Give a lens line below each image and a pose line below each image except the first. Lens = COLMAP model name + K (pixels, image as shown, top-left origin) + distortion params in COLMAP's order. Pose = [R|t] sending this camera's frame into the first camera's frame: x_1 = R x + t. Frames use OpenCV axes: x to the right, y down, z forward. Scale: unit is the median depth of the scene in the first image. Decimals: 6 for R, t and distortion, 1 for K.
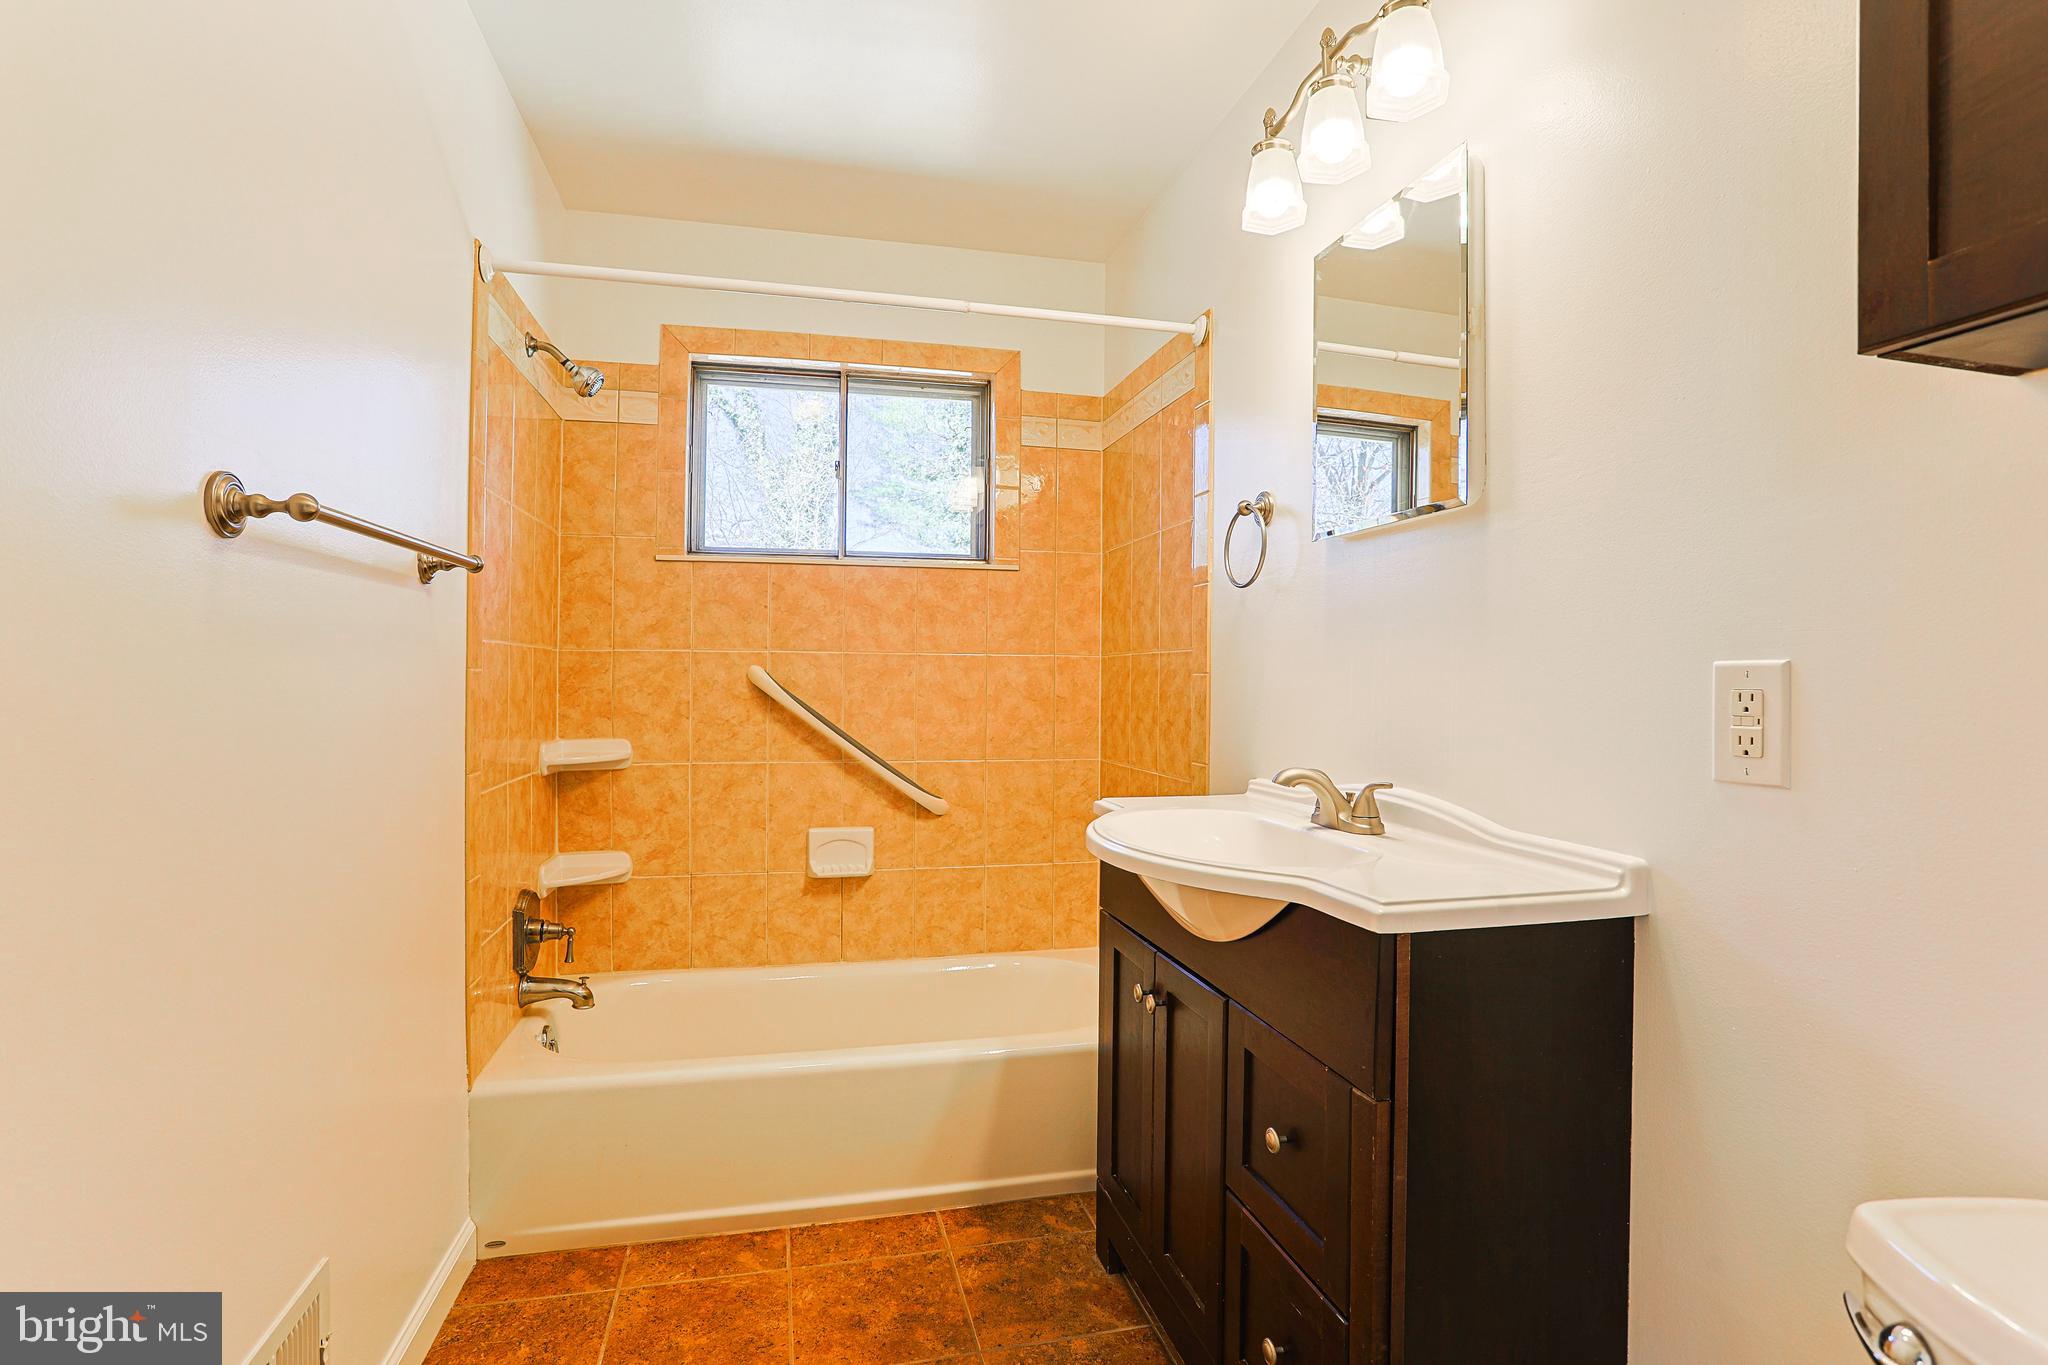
lens RADIAL K [[988.4, 0, 1041.9], [0, 988.4, 665.6], [0, 0, 1]] dist [-0.041772, 0.017899]
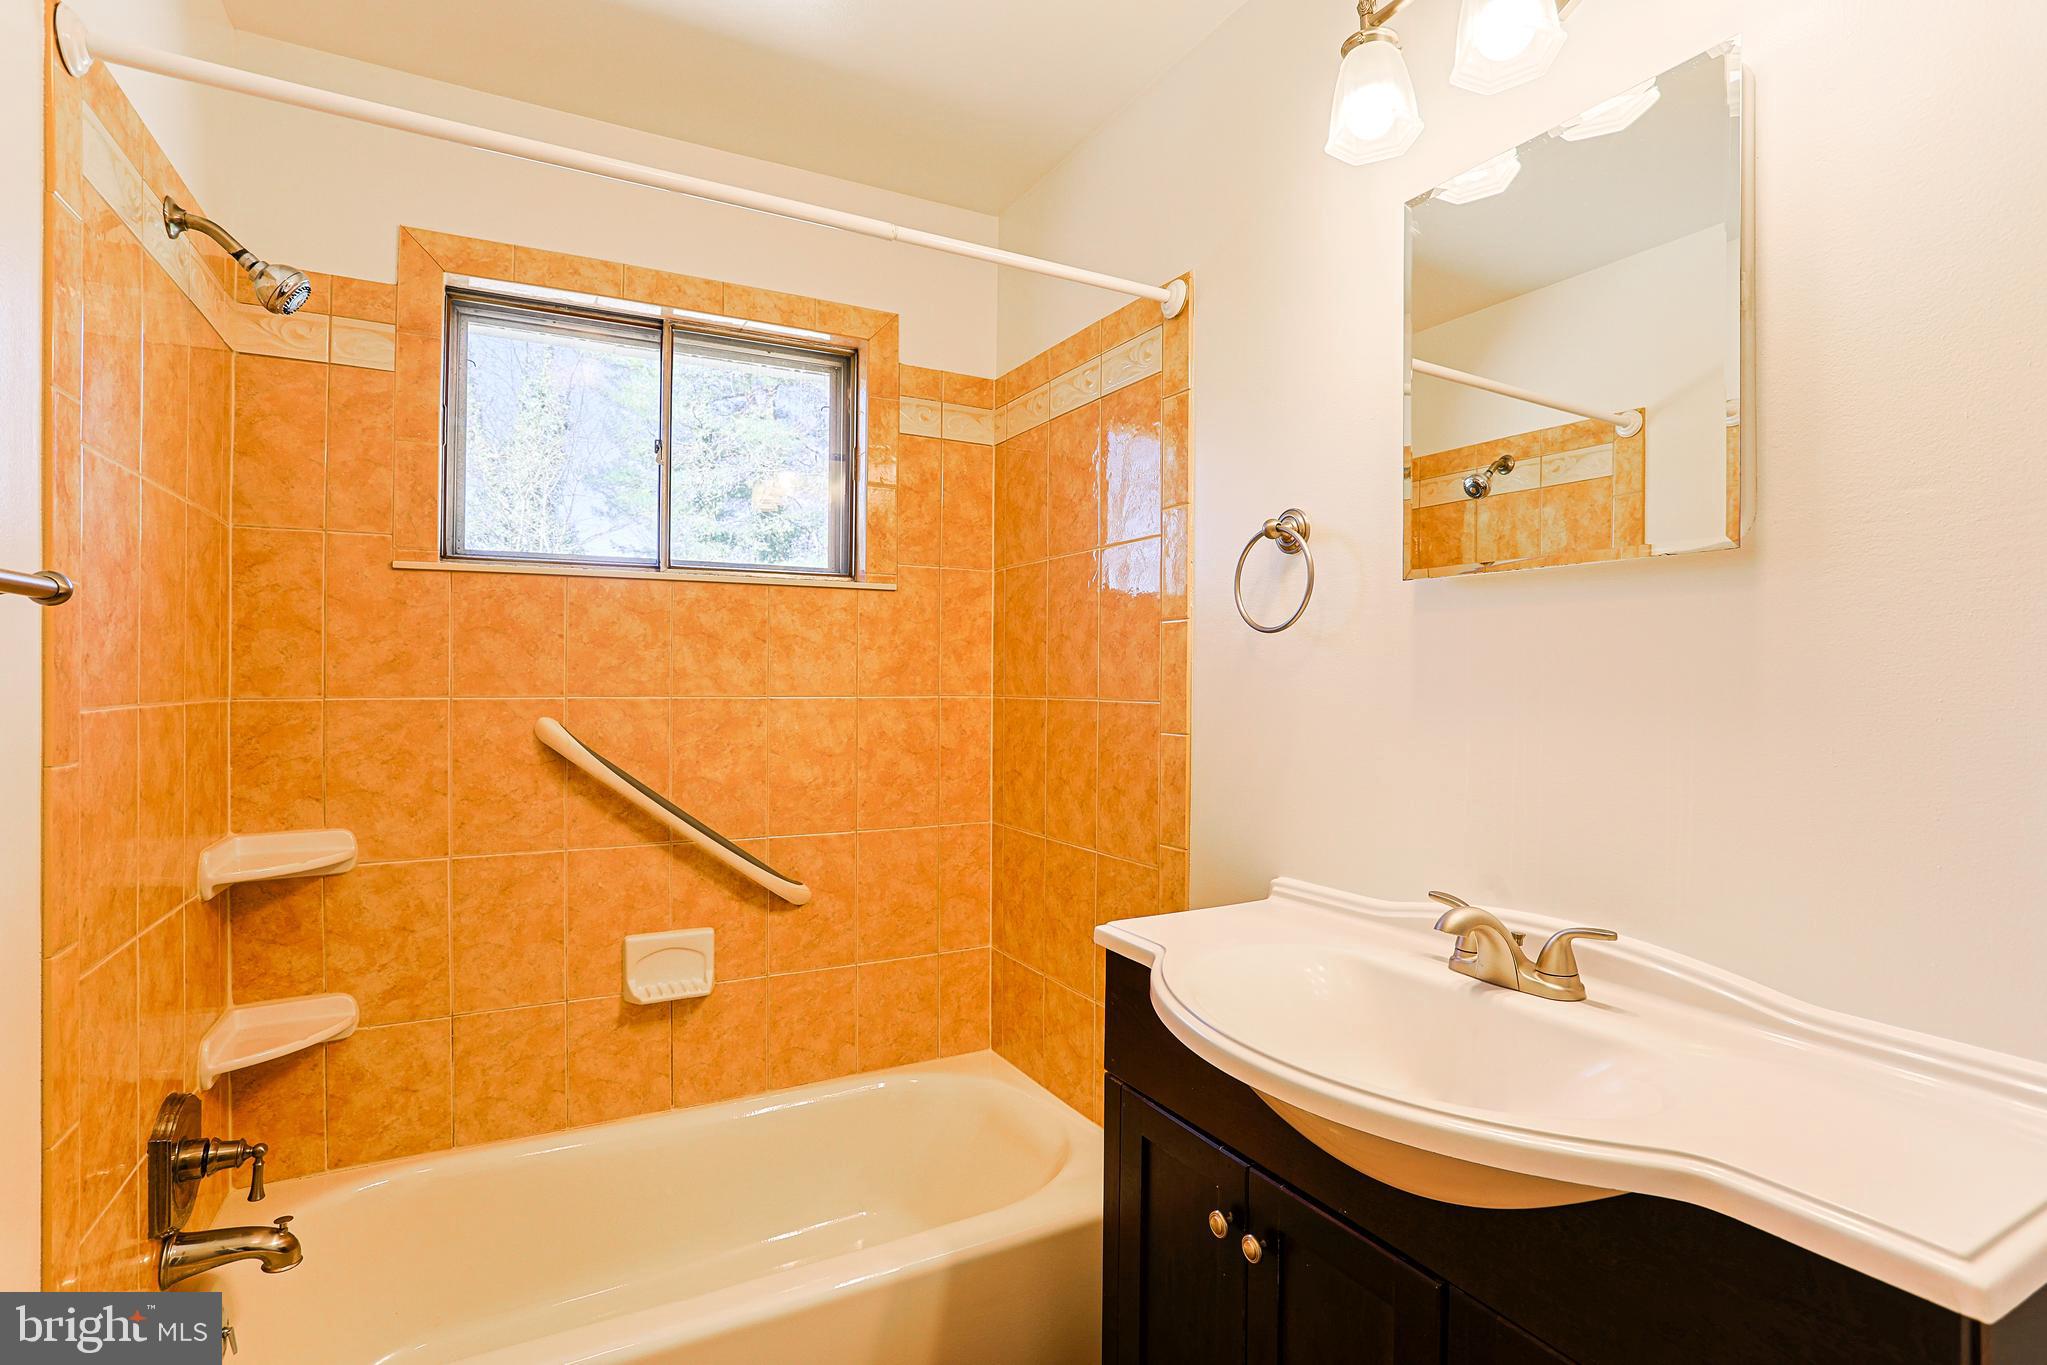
lens RADIAL K [[987.9, 0, 1043.5], [0, 987.9, 684.3], [0, 0, 1]] dist [-0.041772, 0.017899]
pose [[0.969801, -0.000503, 0.243896, -0.115219], [-0.003213, 0.999885, 0.014837, -0.036993], [-0.243876, -0.015173, 0.969688, 0.222743]]
